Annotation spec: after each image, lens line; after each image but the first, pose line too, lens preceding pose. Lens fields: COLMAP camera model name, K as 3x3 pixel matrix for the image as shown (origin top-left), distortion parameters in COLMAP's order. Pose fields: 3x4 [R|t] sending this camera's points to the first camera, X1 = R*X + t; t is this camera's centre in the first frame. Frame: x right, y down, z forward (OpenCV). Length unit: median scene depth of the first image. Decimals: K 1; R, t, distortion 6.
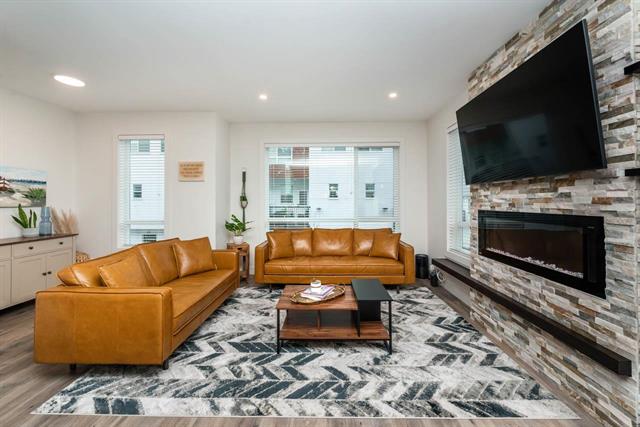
lens RADIAL K [[263.6, 0, 323.6], [0, 263.6, 199.9], [0, 0, 1]] dist [-0.000923, -0.000571]
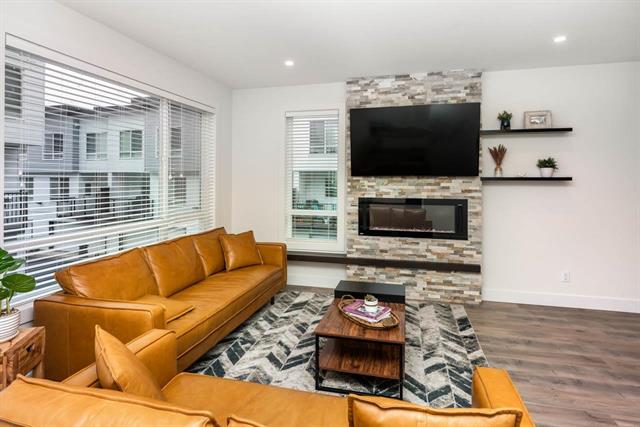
lens RADIAL K [[342.3, 0, 326.3], [0, 342.3, 180.3], [0, 0, 1]] dist [-0.005984, -0.000742]
pose [[0.231593, -0.002396, 0.972810, -1.375000], [-0.007674, 0.999961, 0.004290, -0.066638], [-0.972783, -0.008459, 0.231565, 1.157887]]
